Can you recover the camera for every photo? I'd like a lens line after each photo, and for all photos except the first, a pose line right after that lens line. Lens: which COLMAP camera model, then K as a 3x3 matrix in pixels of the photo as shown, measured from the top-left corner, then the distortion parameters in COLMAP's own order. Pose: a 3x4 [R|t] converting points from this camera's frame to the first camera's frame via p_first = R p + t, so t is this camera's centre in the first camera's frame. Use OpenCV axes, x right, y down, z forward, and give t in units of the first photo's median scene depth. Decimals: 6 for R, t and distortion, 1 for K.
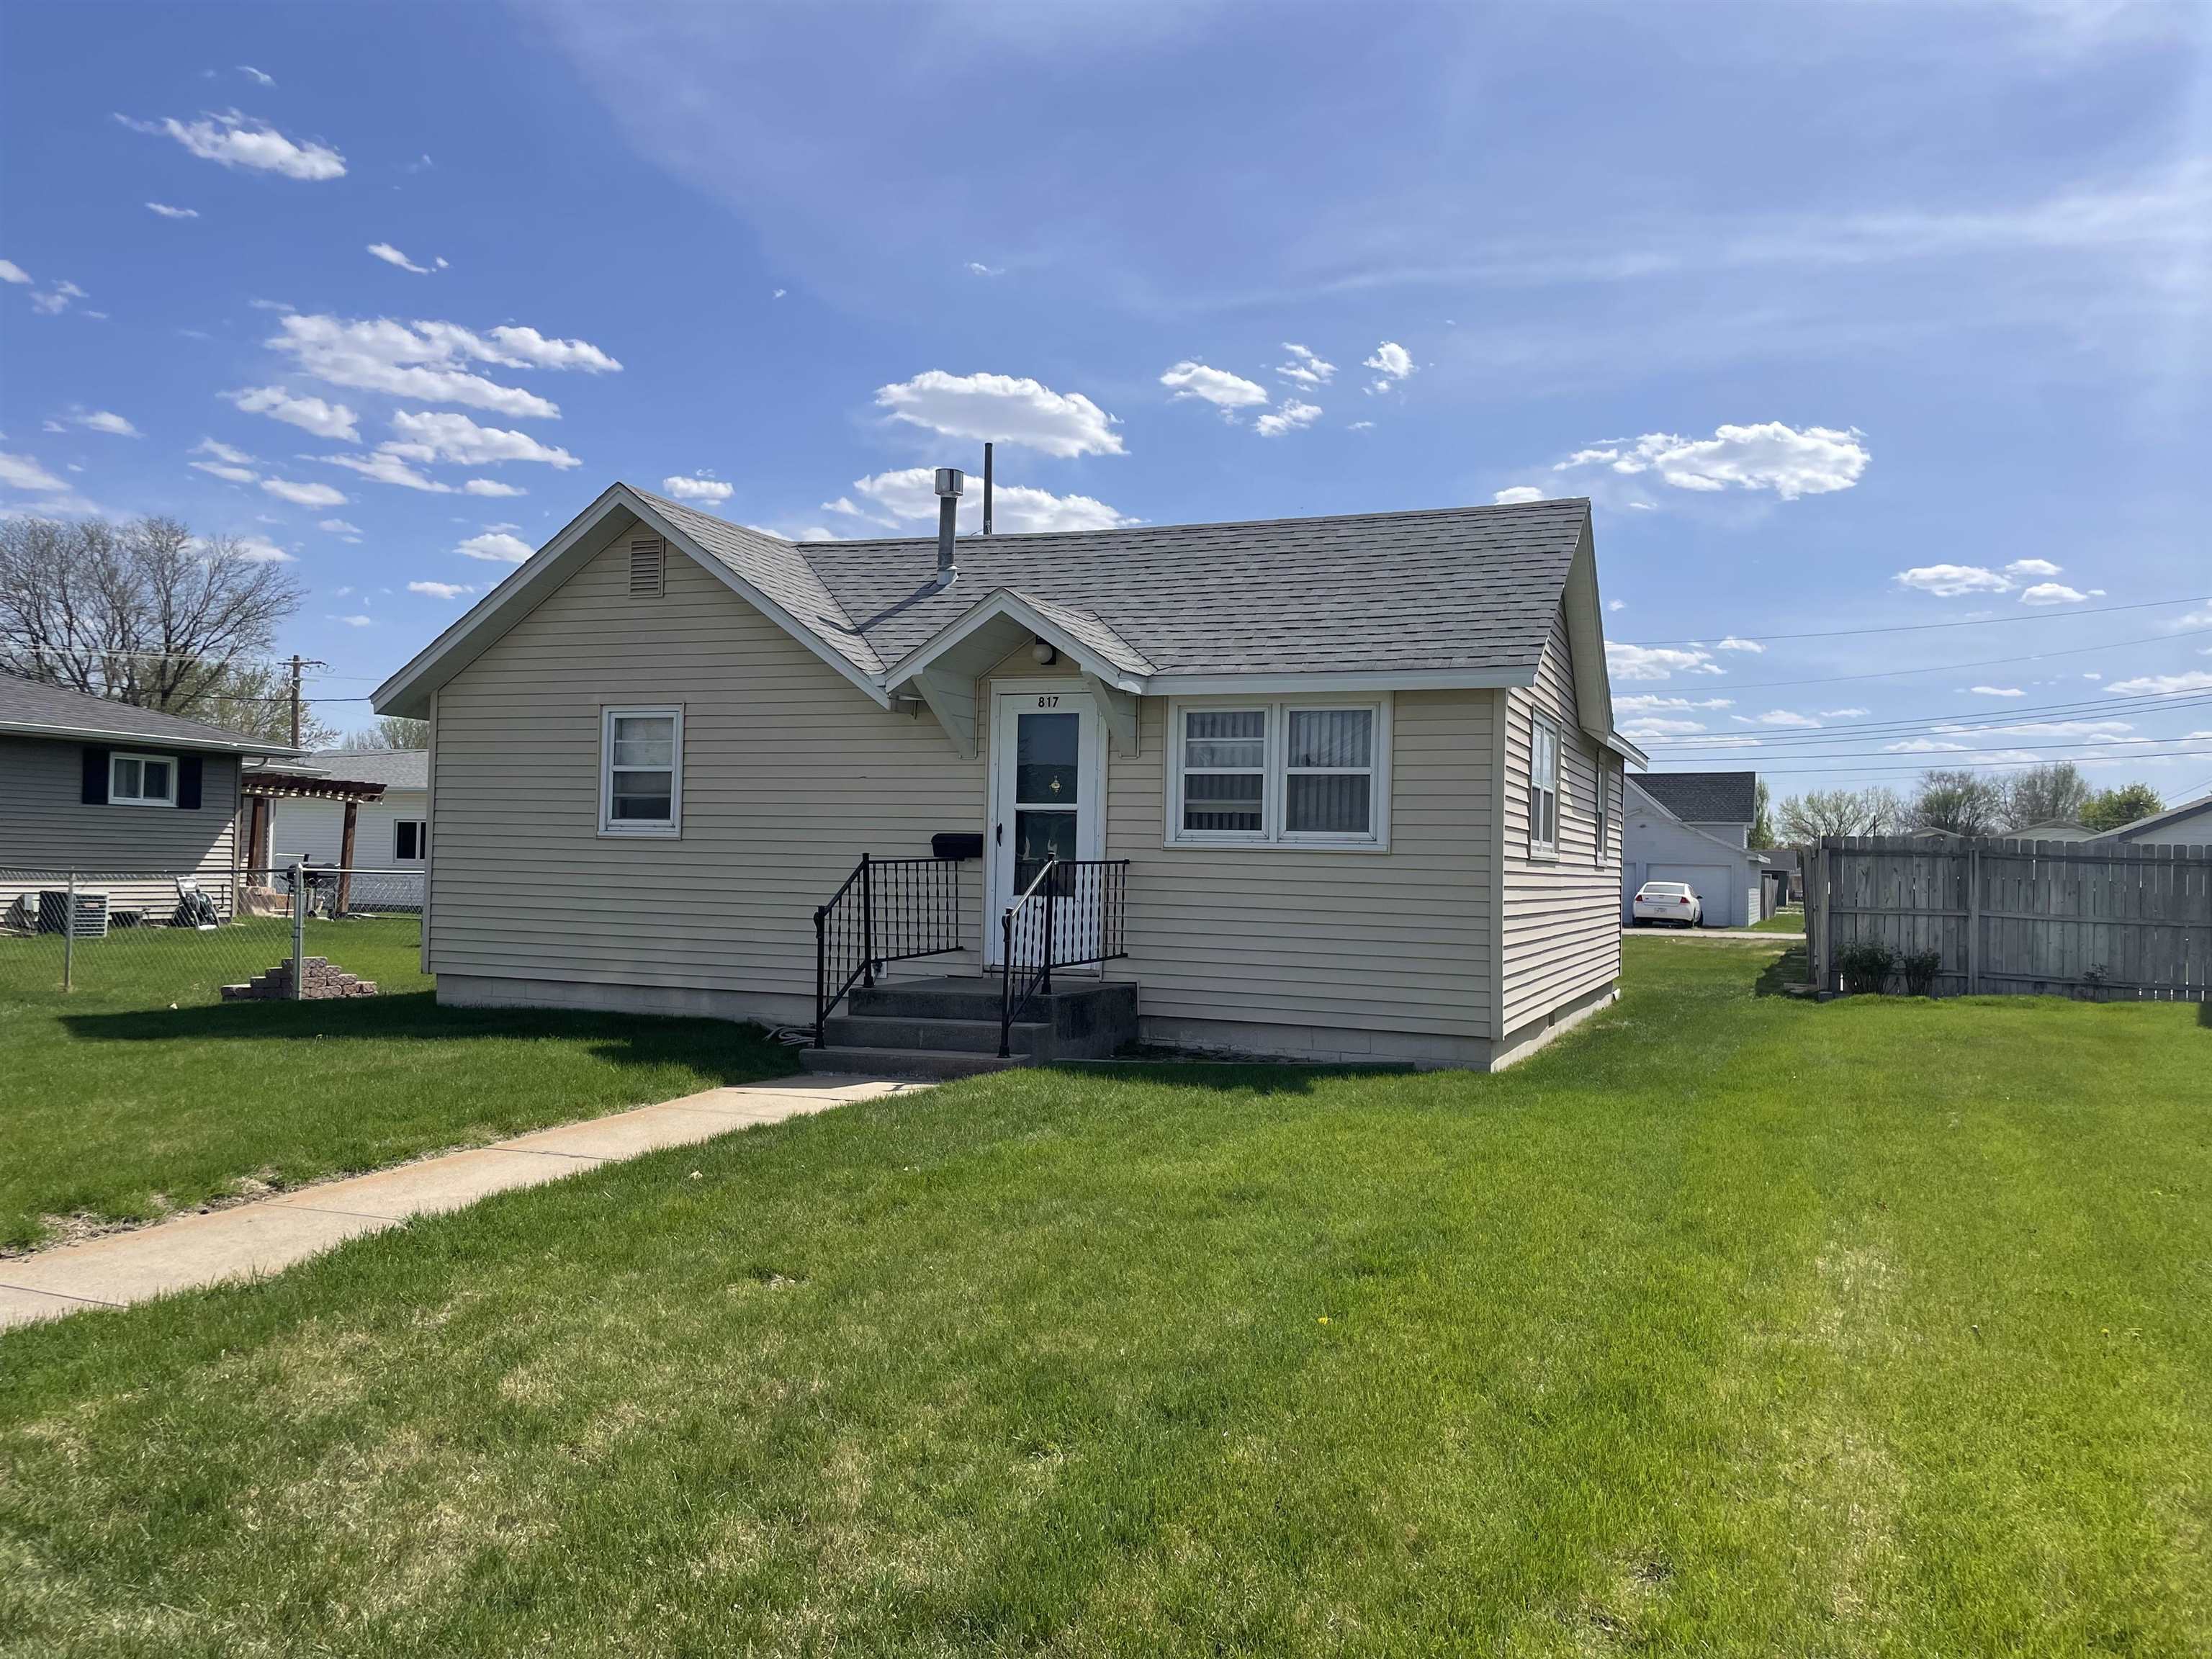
lens RADIAL K [[1671.7, 0, 1096.2], [0, 1671.7, 815.5], [0, 0, 1]] dist [0.091272, -0.119758]
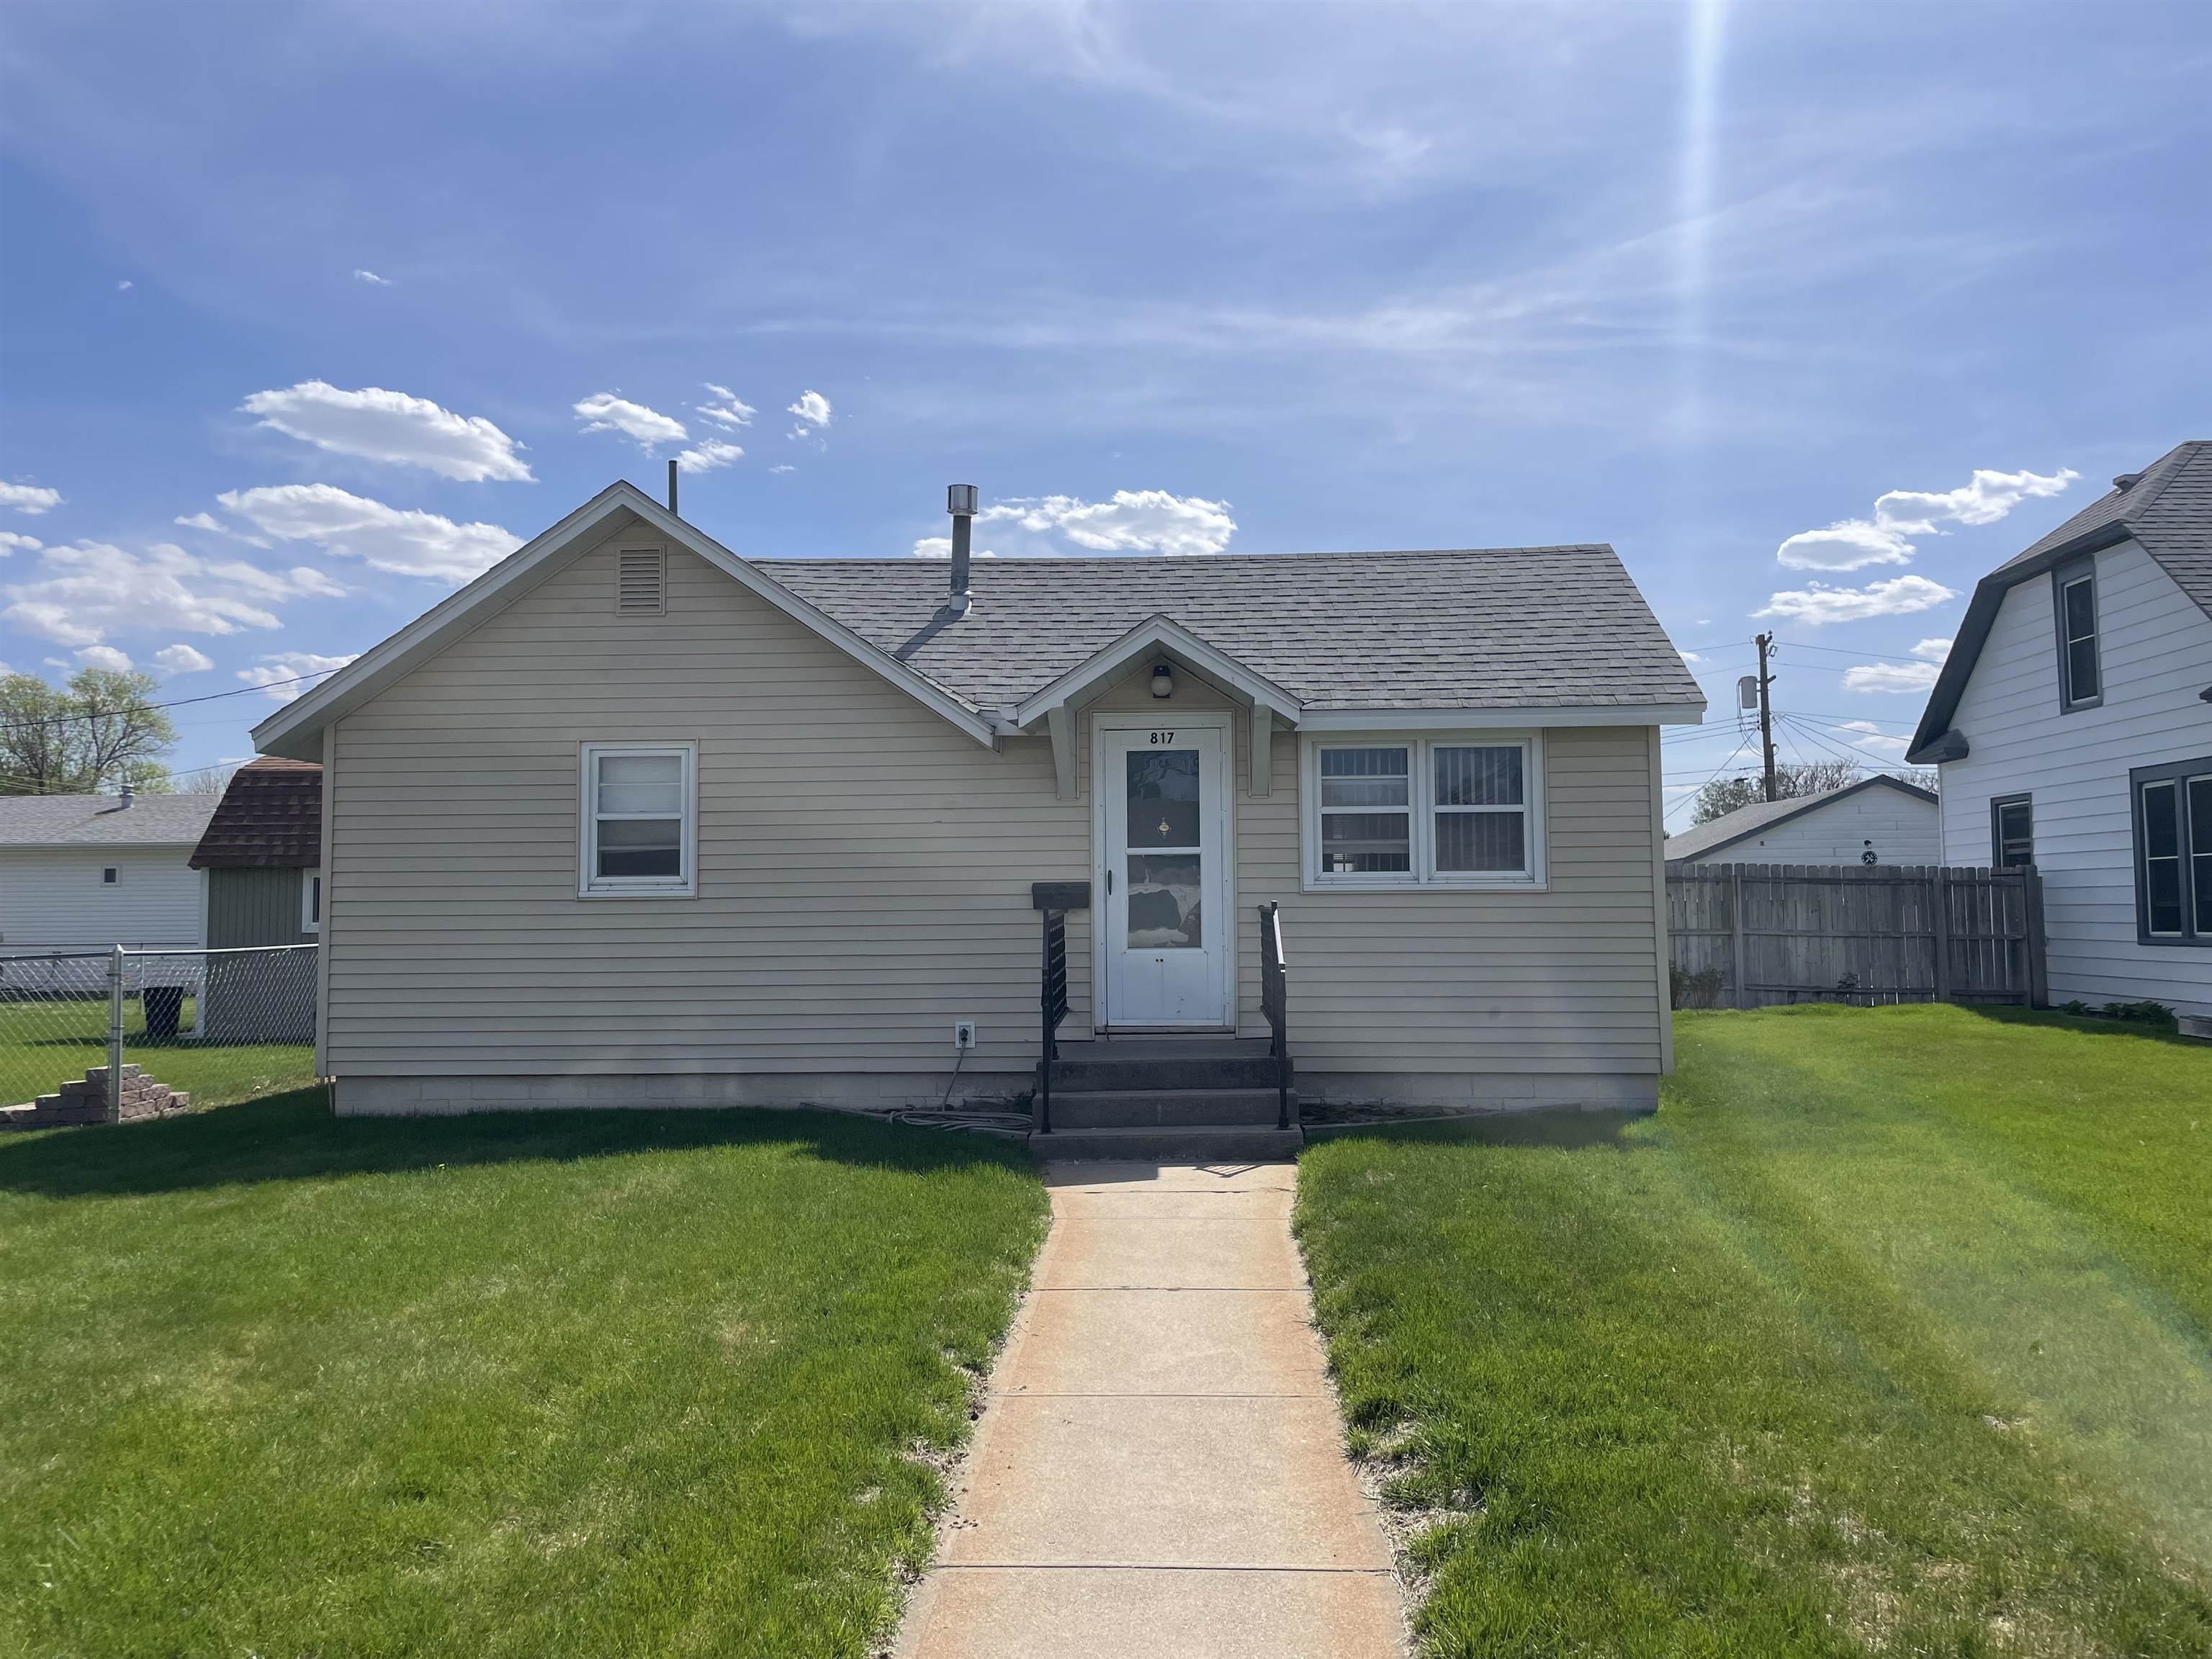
lens RADIAL K [[1667.5, 0, 1106.9], [0, 1667.5, 772.0], [0, 0, 1]] dist [0.095029, -0.107581]
pose [[0.944154, -0.004531, 0.329473, -0.367332], [0.020821, 0.998728, -0.045931, -0.007210], [-0.328846, 0.050225, 0.943047, 0.138777]]
